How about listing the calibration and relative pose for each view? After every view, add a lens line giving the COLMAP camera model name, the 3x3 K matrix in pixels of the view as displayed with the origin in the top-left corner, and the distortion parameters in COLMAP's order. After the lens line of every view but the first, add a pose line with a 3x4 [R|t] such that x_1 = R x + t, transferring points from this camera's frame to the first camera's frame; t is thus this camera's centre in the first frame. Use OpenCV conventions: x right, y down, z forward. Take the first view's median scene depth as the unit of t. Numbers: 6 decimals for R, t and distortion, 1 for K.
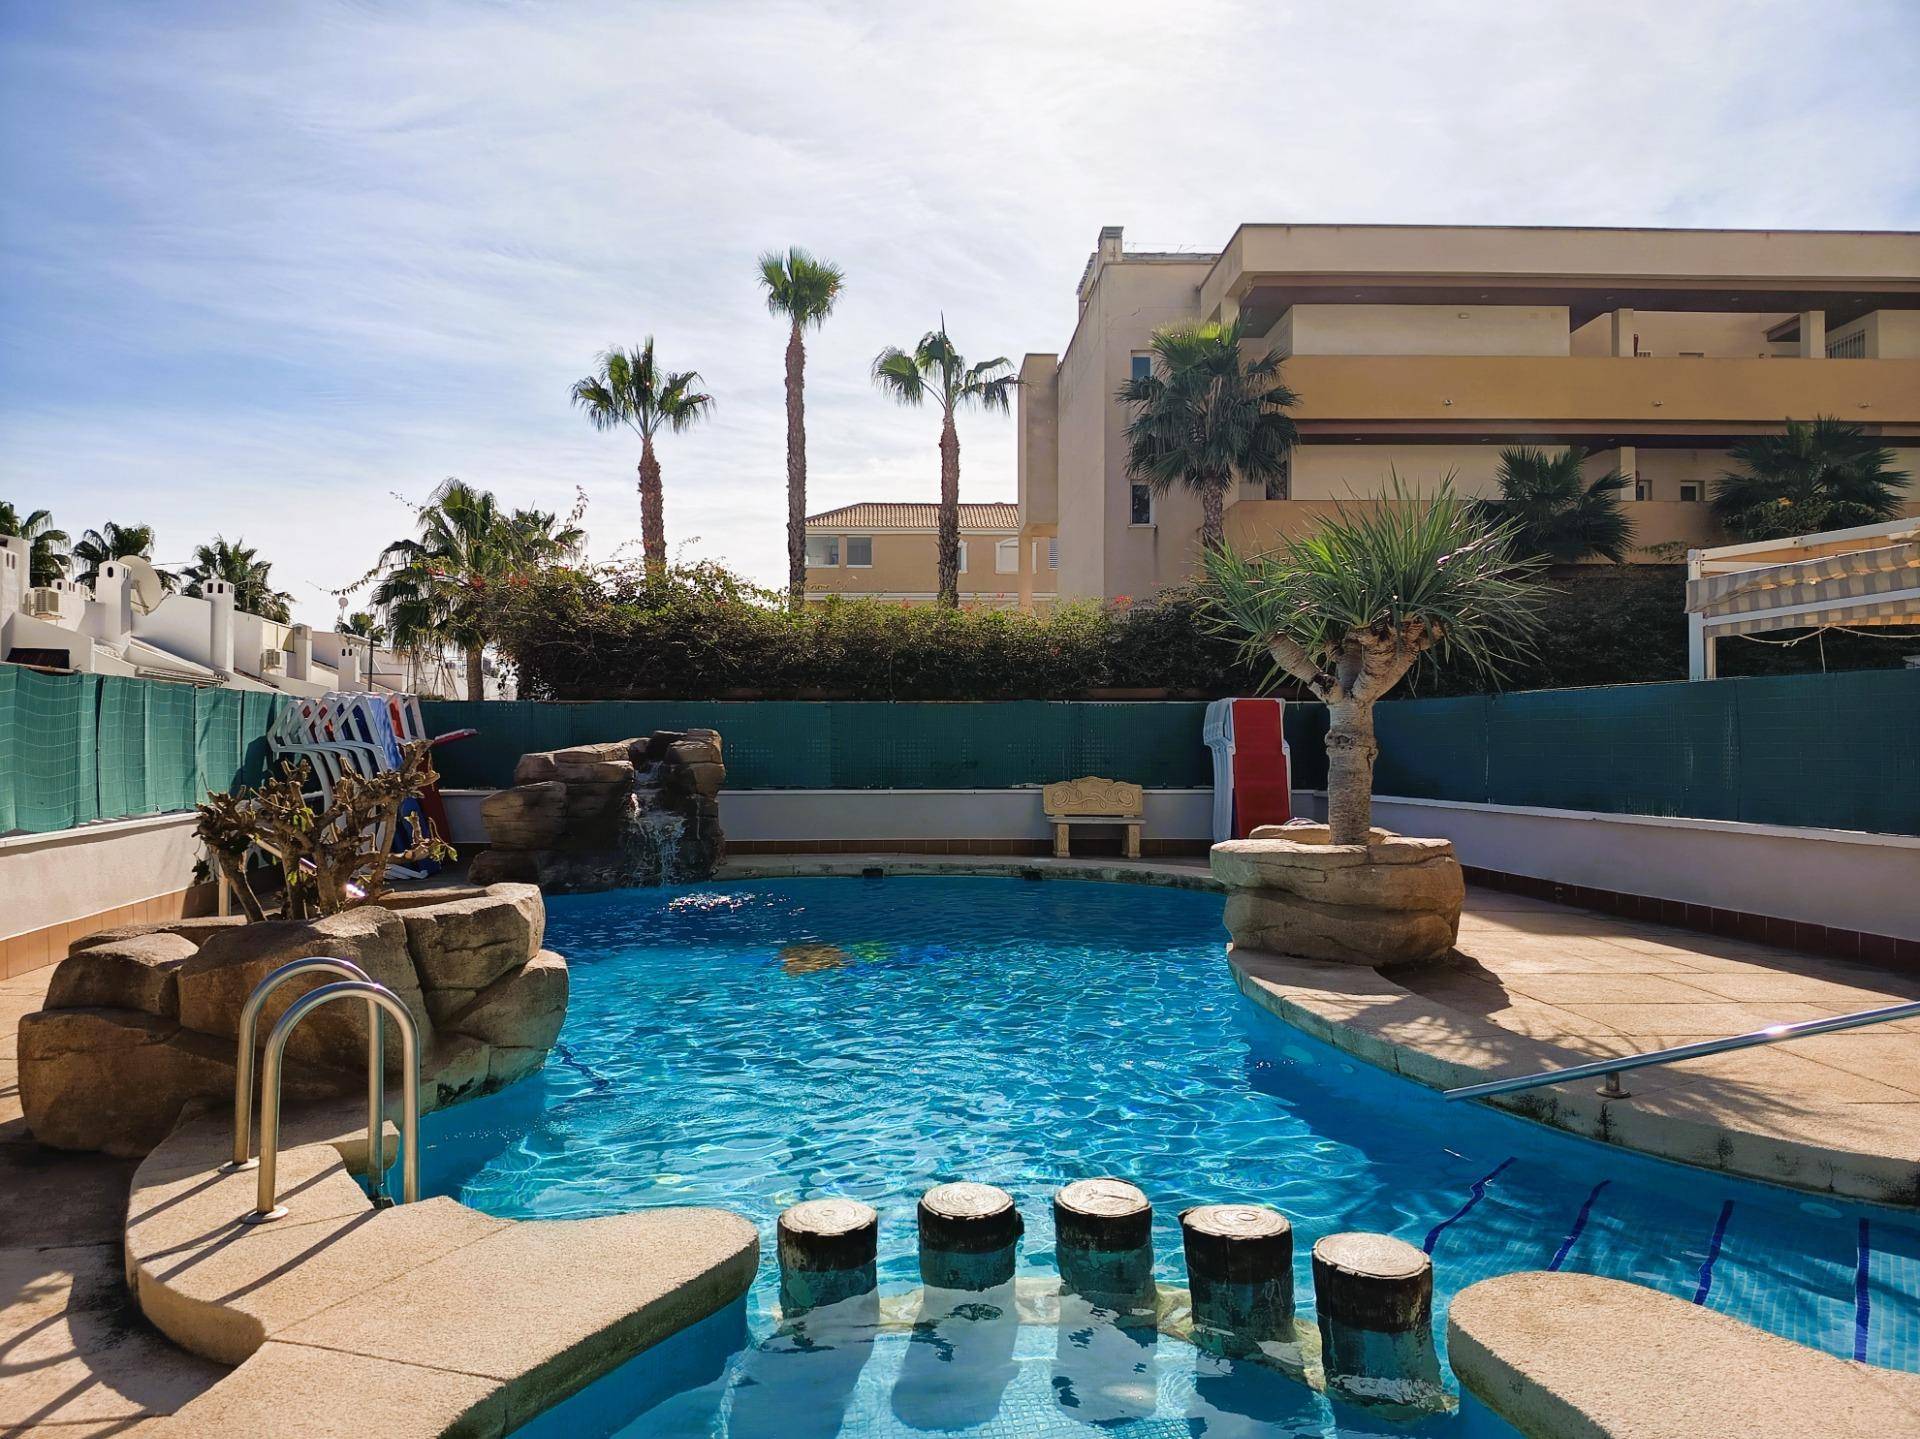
lens RADIAL K [[1303.2, 0, 919.3], [0, 1303.2, 718.7], [0, 0, 1]] dist [0.122063, -0.212679]
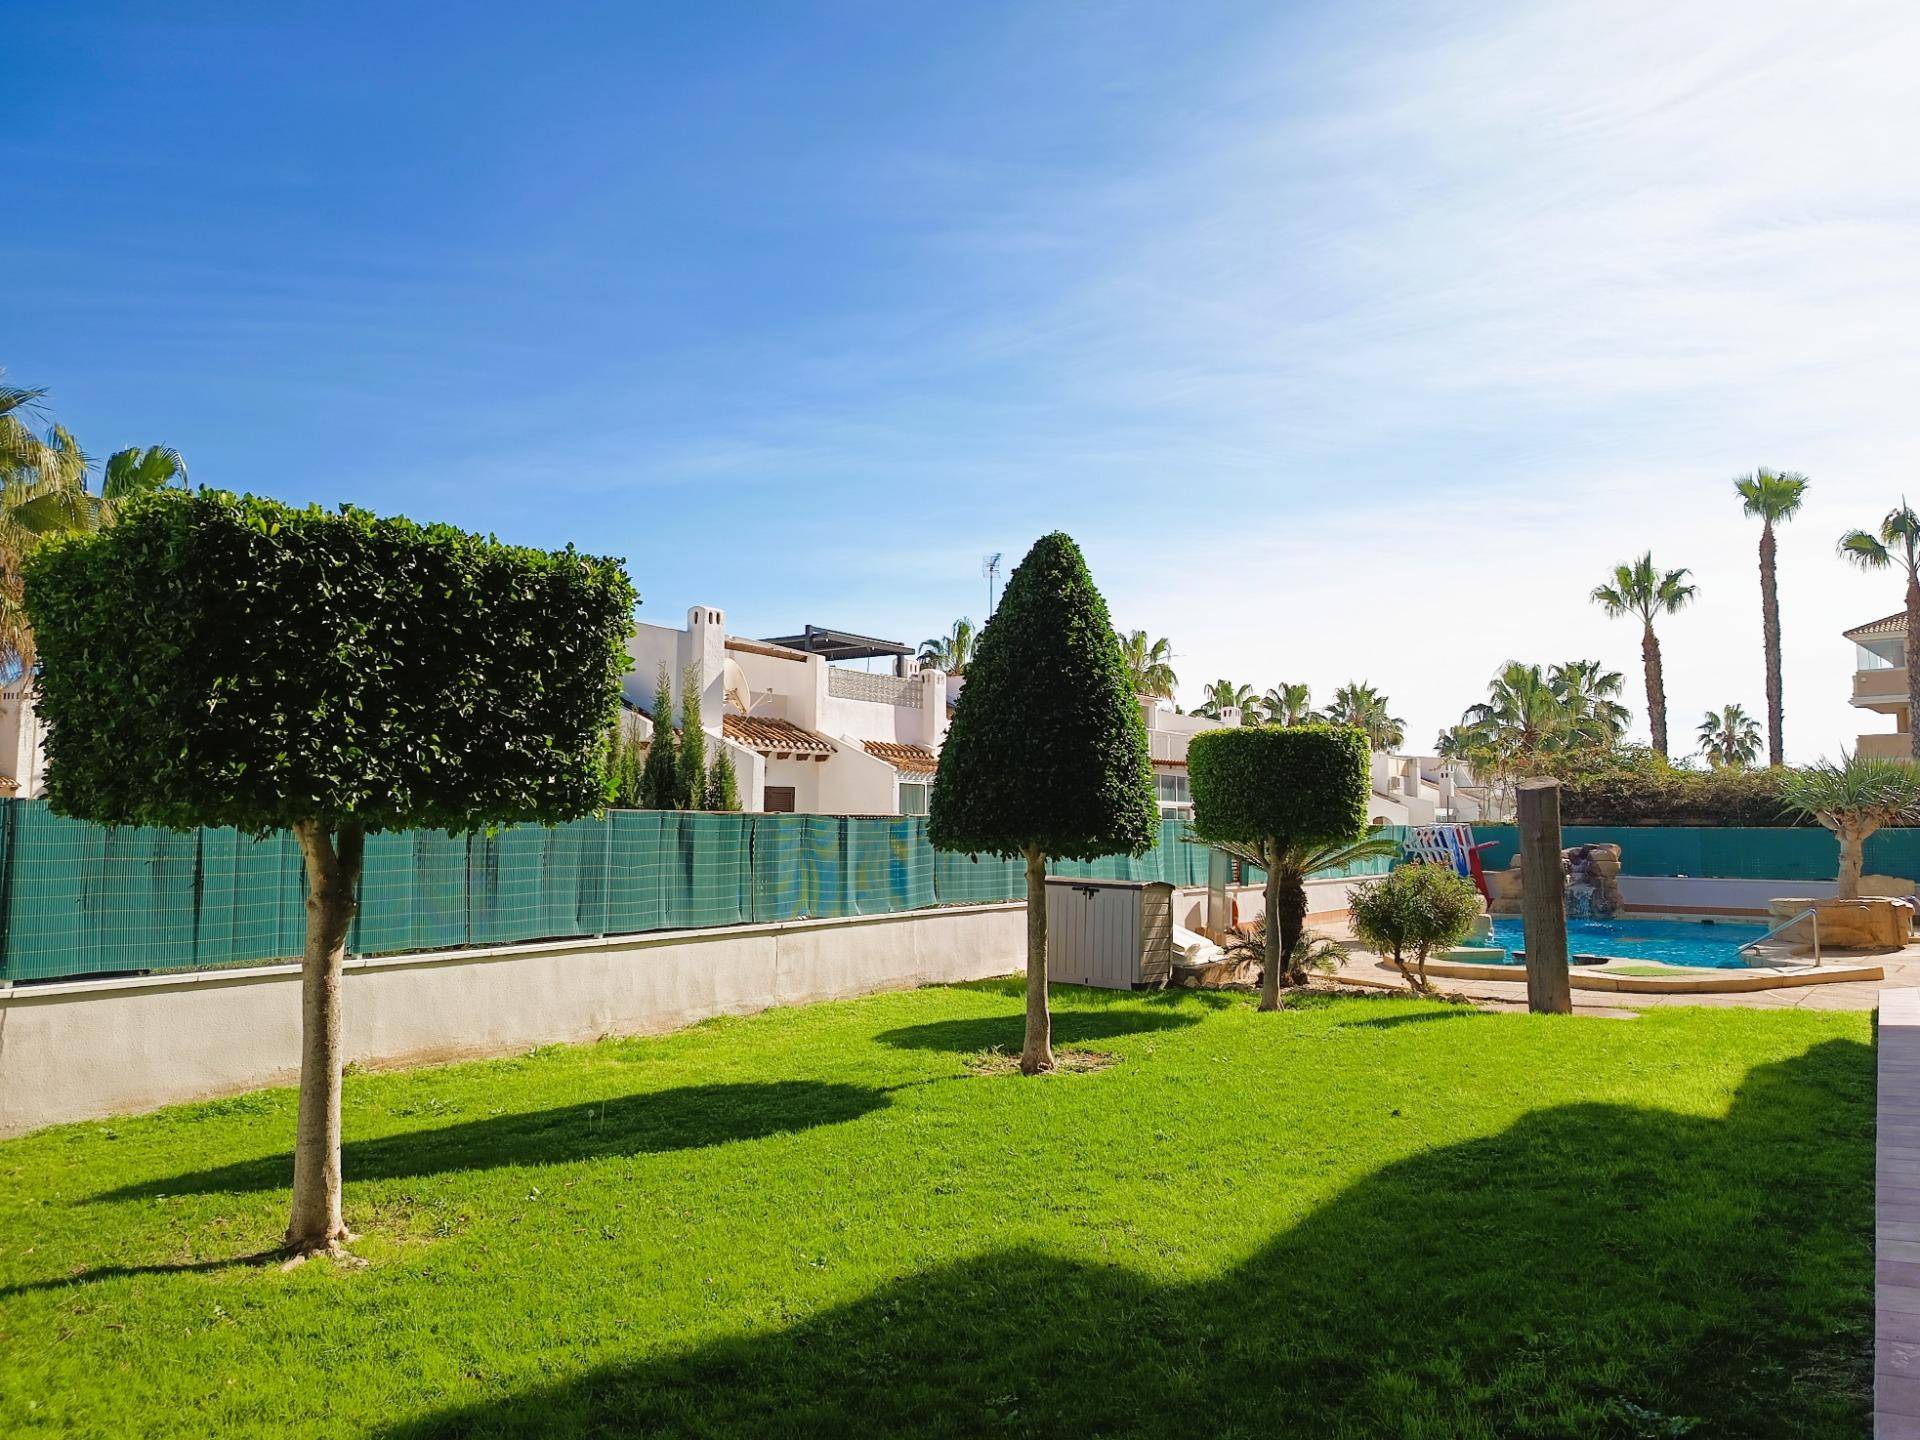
lens RADIAL K [[1213.8, 0, 964.1], [0, 1213.8, 740.1], [0, 0, 1]] dist [-0.034078, 0.001795]
pose [[0.702592, -0.047028, -0.710037, 0.189982], [0.004015, 0.998060, -0.062131, -0.016700], [0.711581, 0.040802, 0.701418, -0.412383]]
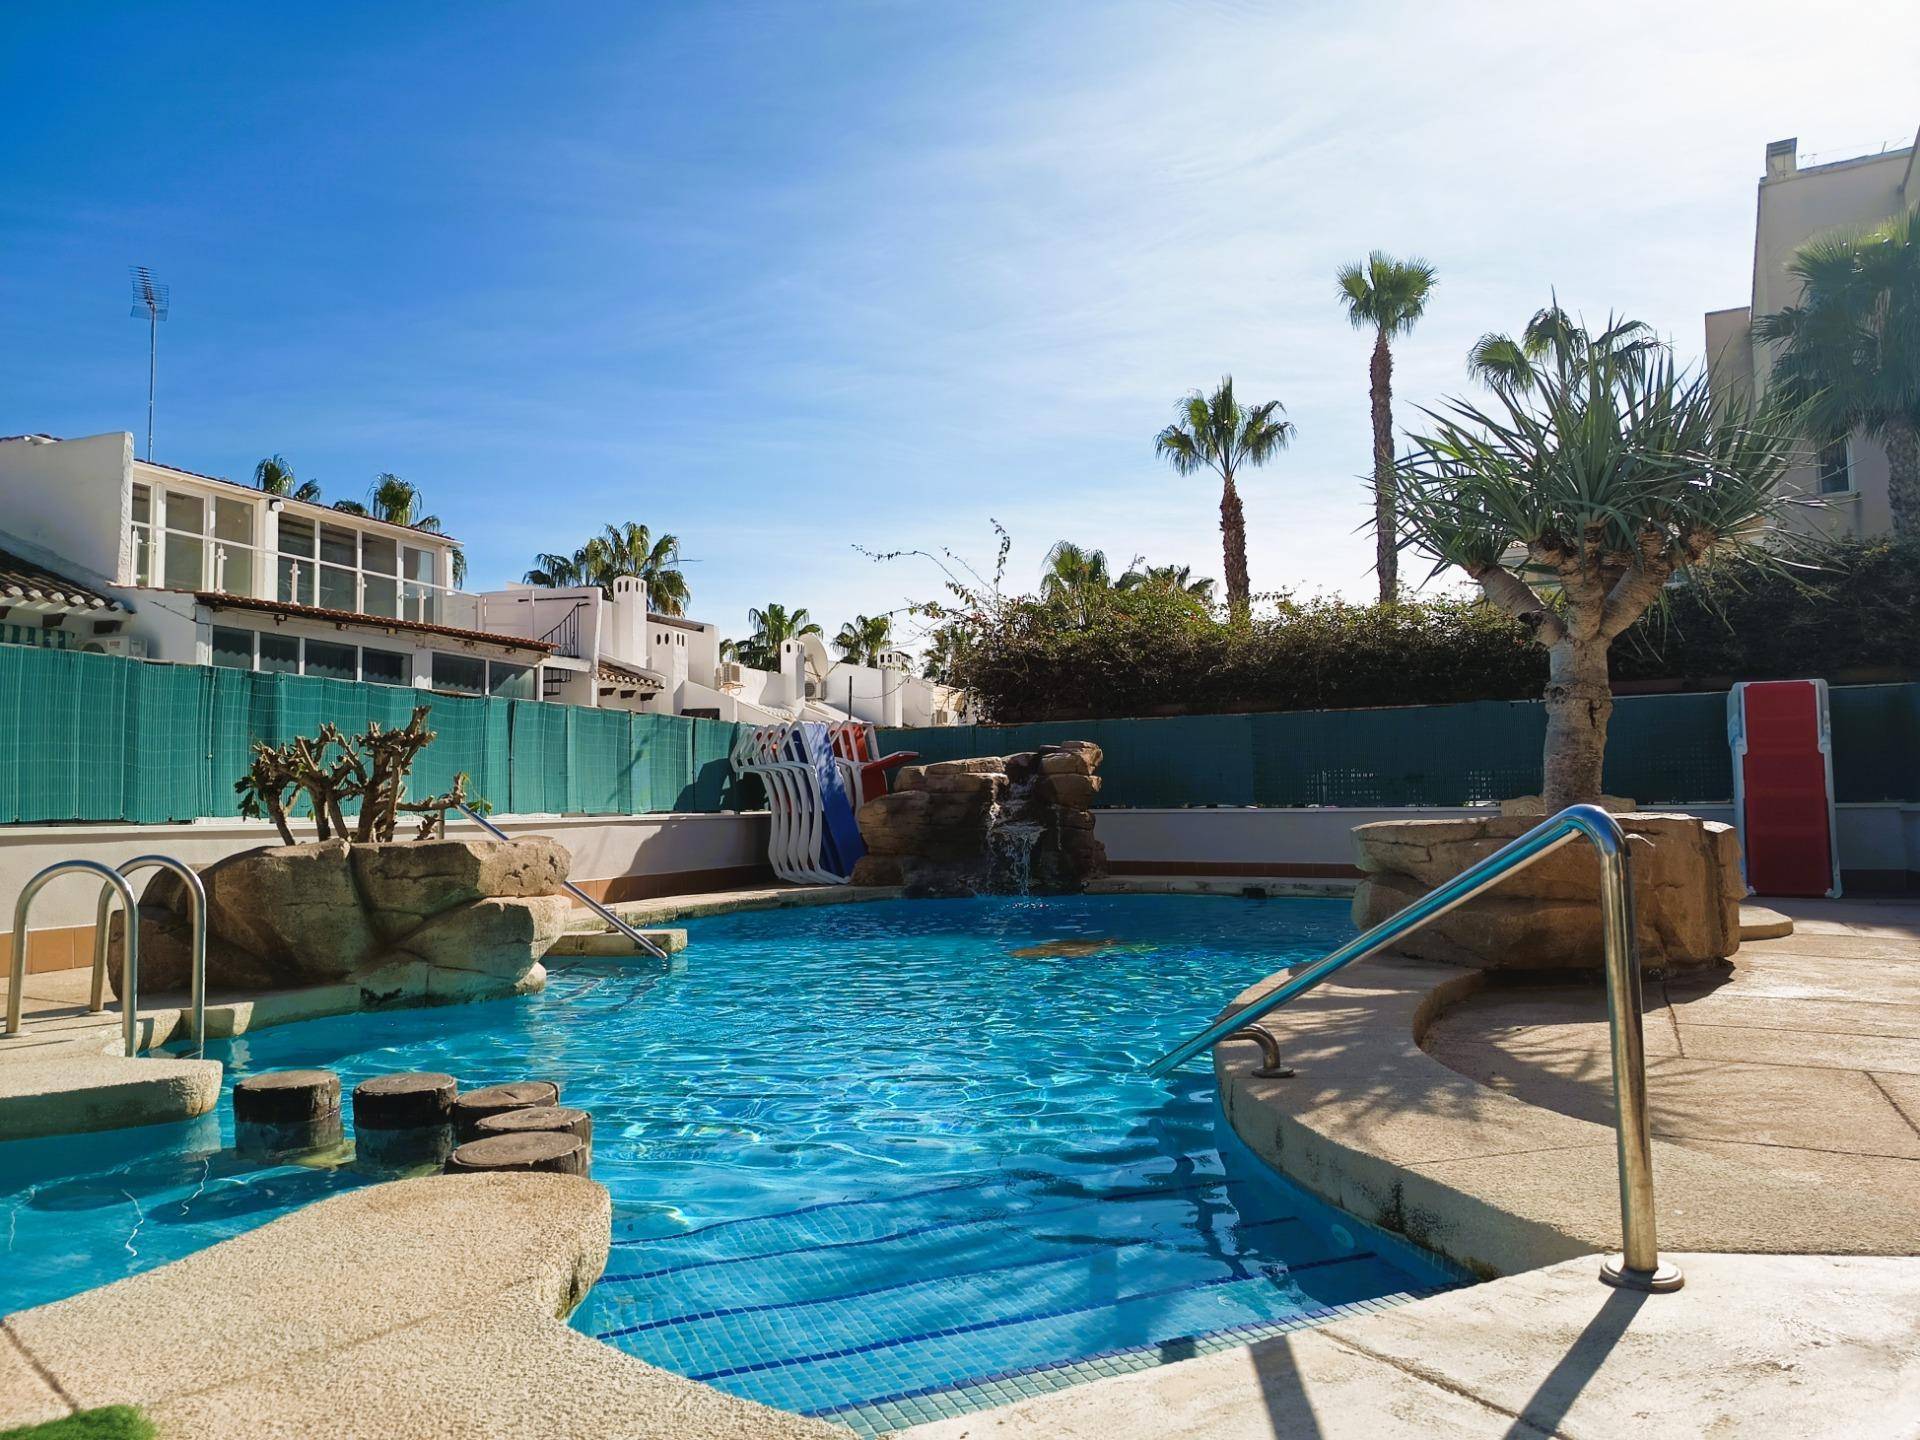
lens RADIAL K [[1303.2, 0, 919.3], [0, 1303.2, 719.2], [0, 0, 1]] dist [0.122063, -0.212679]
pose [[0.857642, -0.043153, -0.512434, 0.102804], [0.020417, 0.998545, -0.049917, 0.016376], [0.513842, 0.032349, 0.857275, 0.037051]]
